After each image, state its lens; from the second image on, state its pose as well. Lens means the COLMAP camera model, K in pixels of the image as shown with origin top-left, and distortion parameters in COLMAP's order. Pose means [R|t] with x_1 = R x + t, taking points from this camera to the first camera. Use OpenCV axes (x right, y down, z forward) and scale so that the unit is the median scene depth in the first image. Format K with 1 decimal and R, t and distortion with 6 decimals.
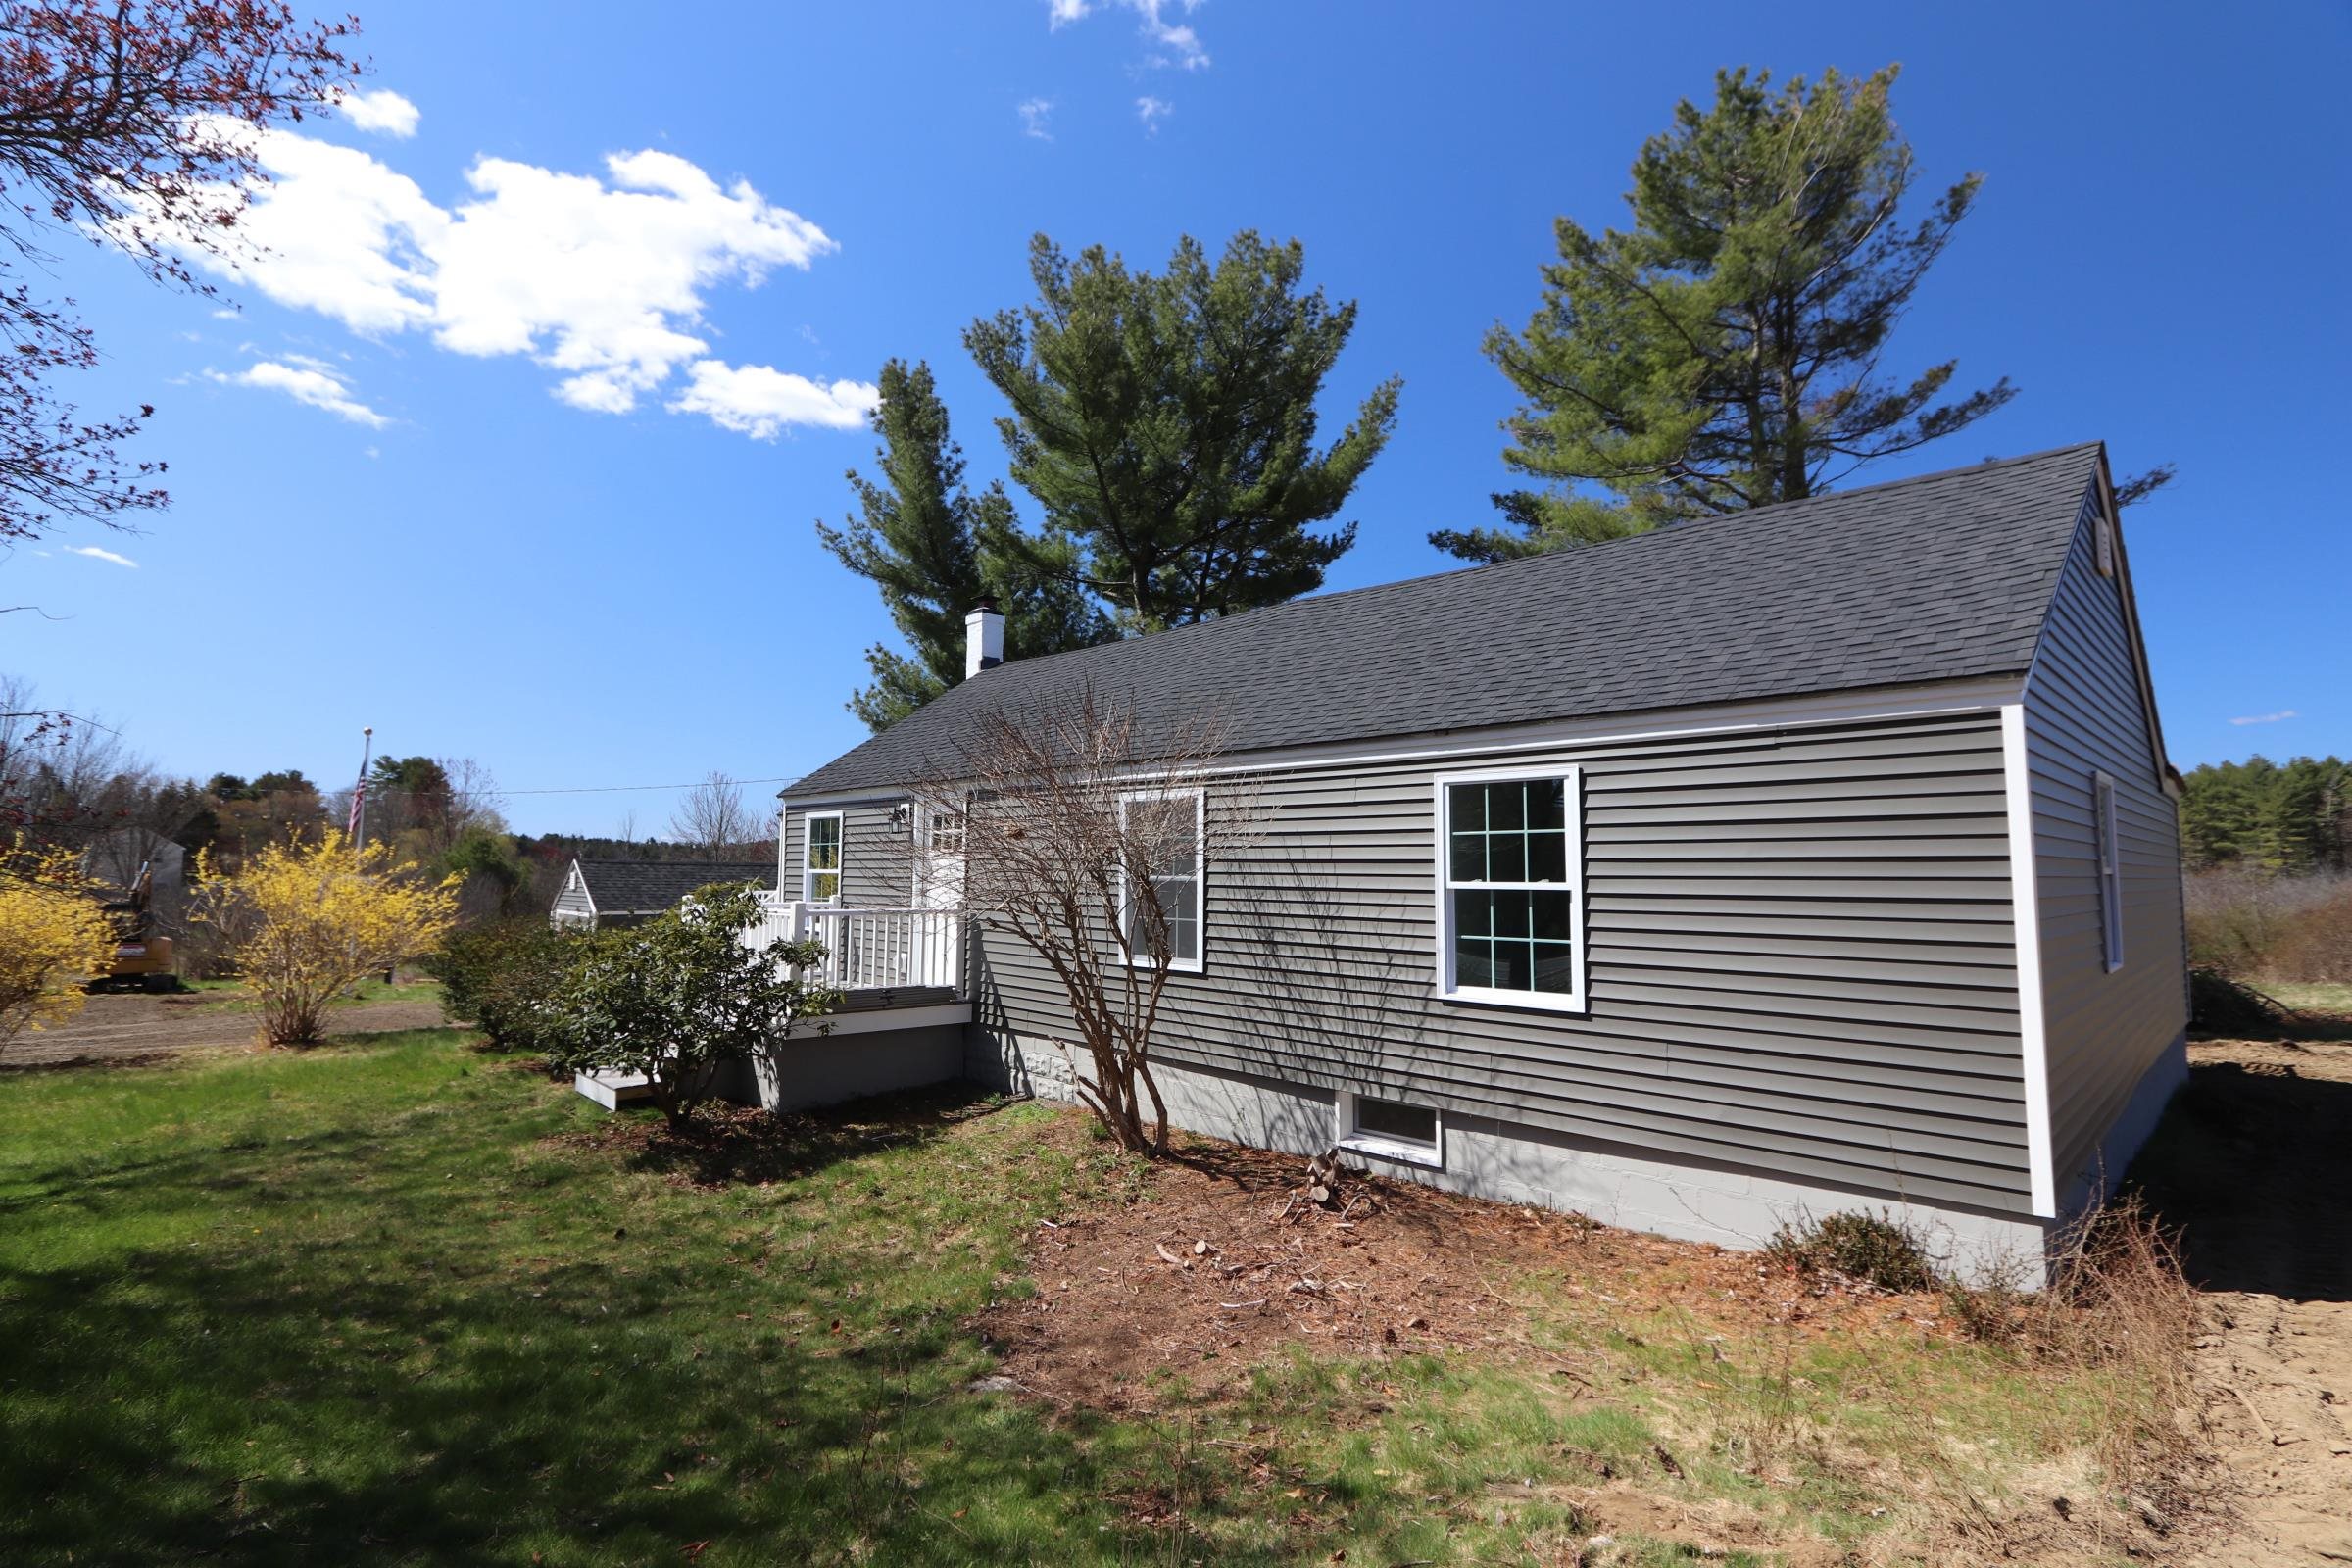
lens RADIAL K [[1087.6, 0, 1176.0], [0, 1087.6, 785.9], [0, 0, 1]] dist [-0.012141, 0.000032]
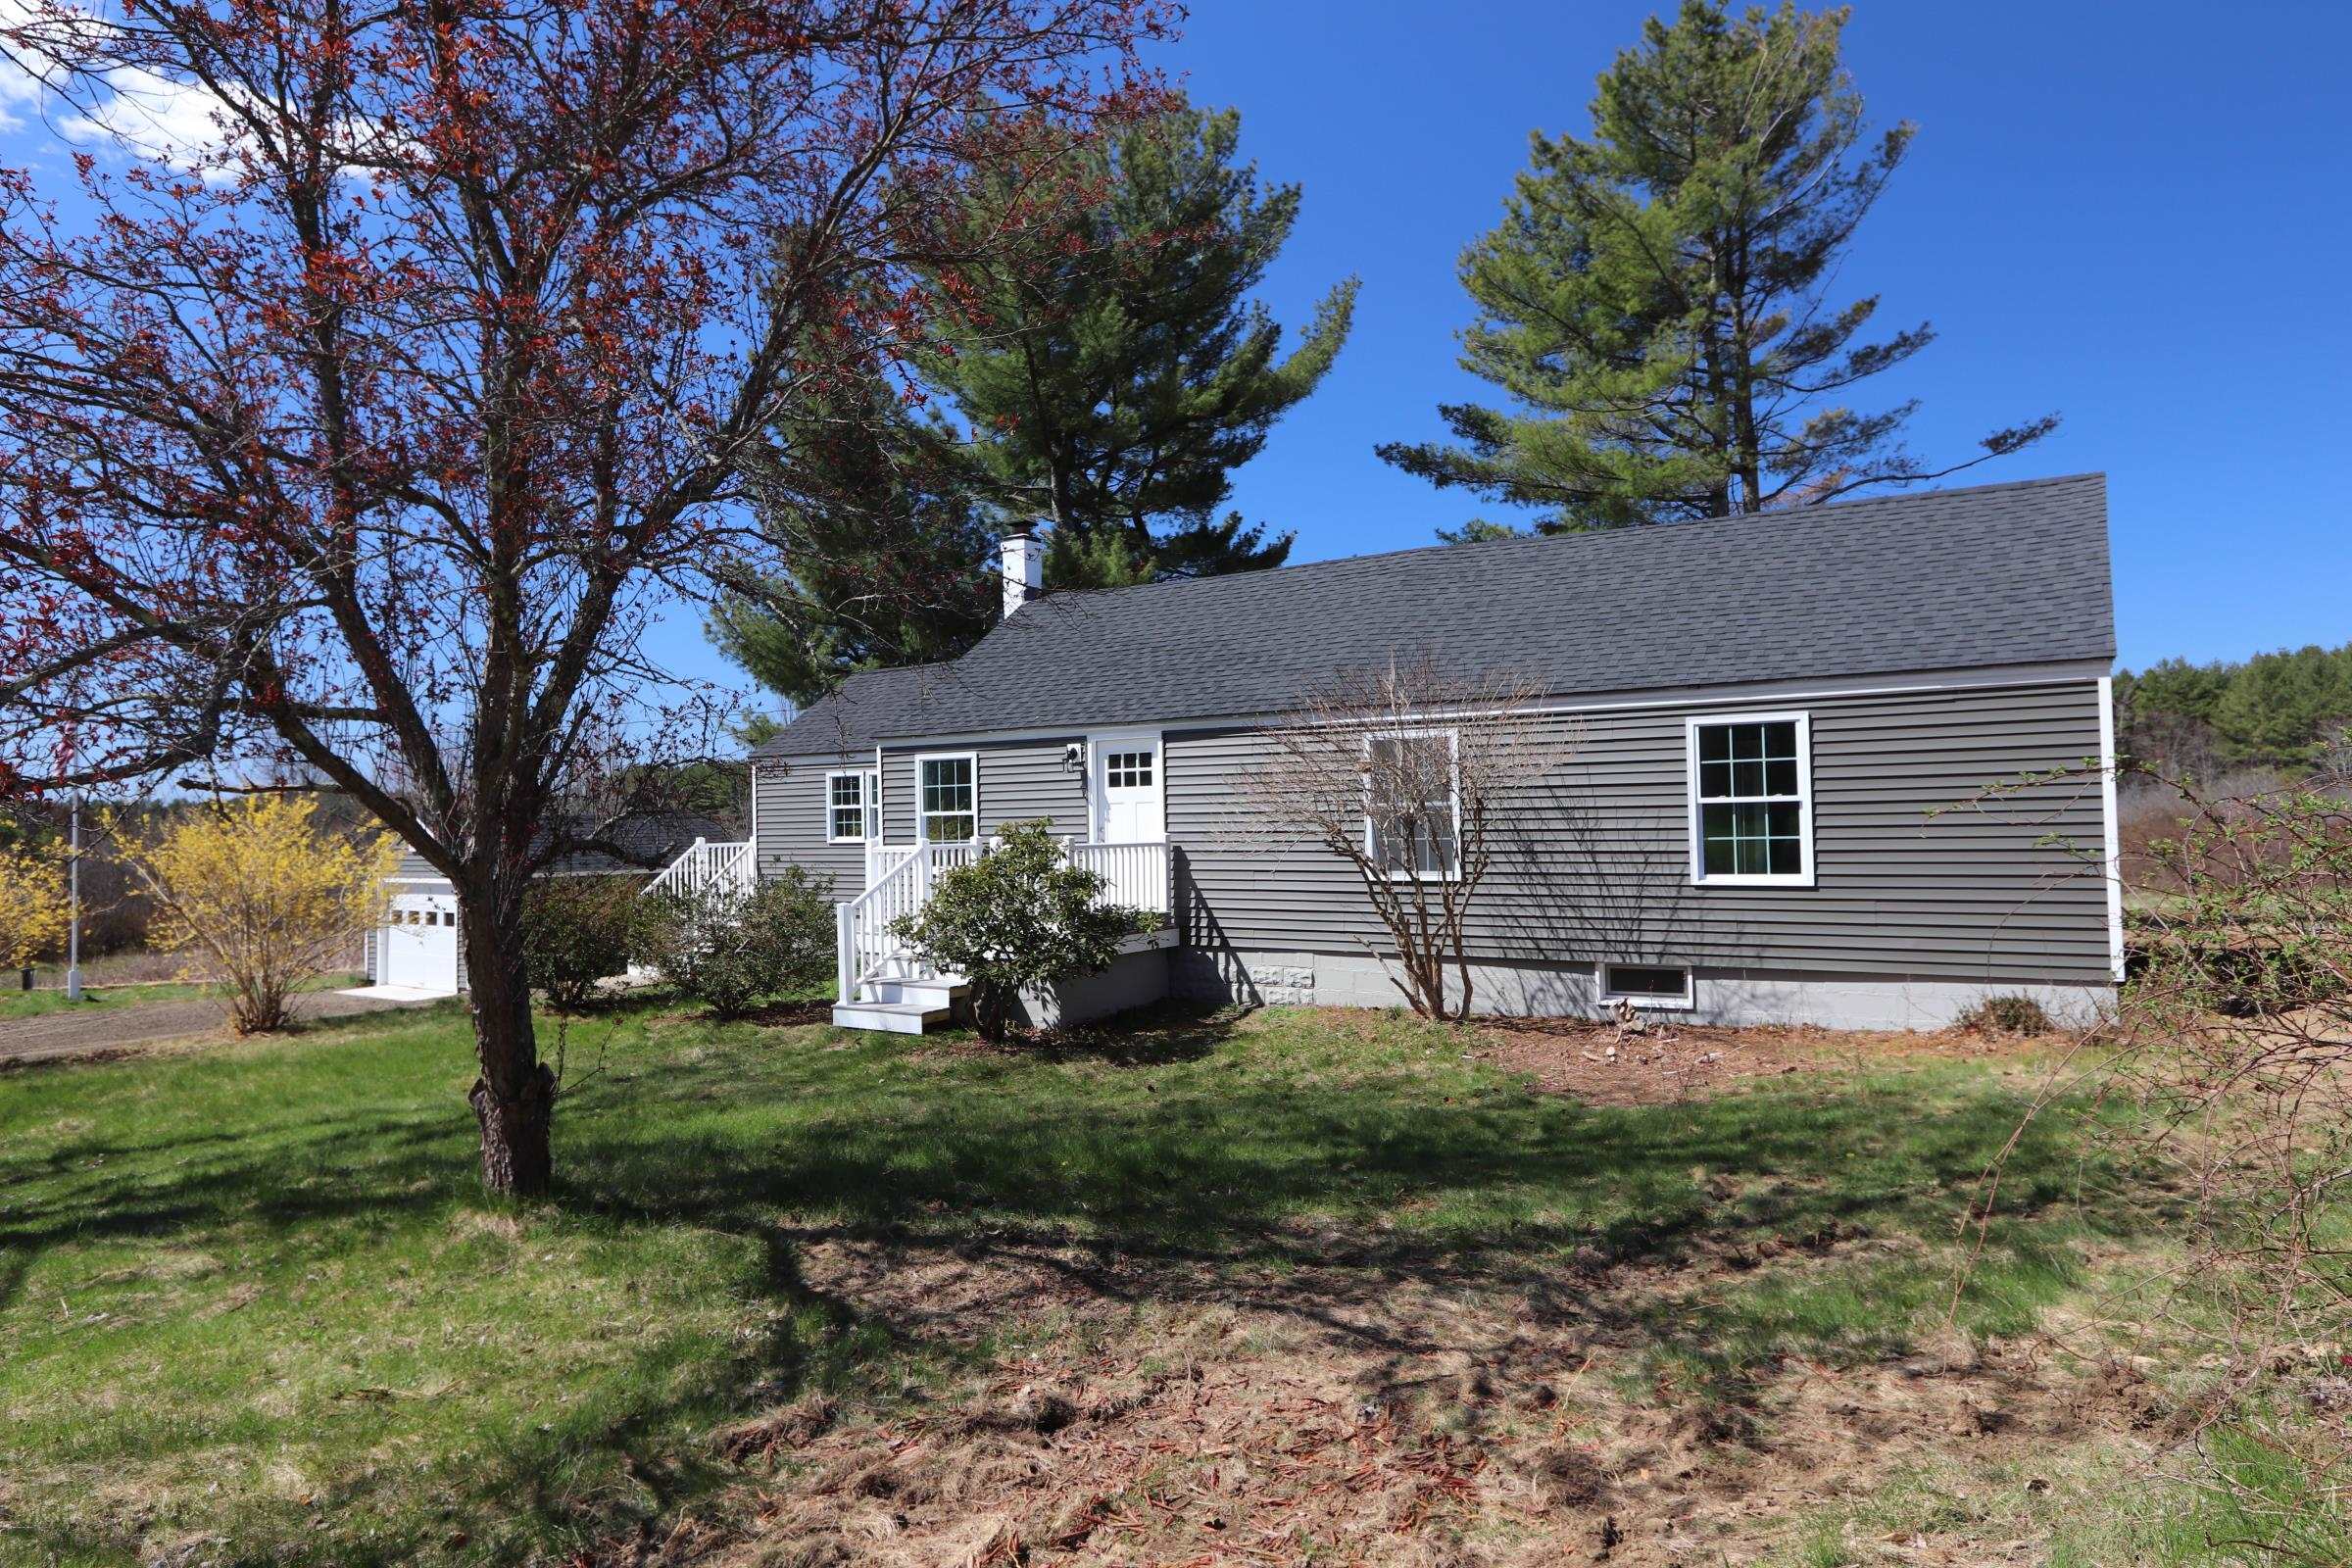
lens RADIAL K [[1413.9, 0, 1175.2], [0, 1413.9, 785.2], [0, 0, 1]] dist [-0.001639, 0.002627]
pose [[0.972512, -0.021255, 0.231879, -0.673706], [0.008817, 0.998472, 0.054547, -0.024710], [-0.232685, -0.051003, 0.971214, -0.470085]]
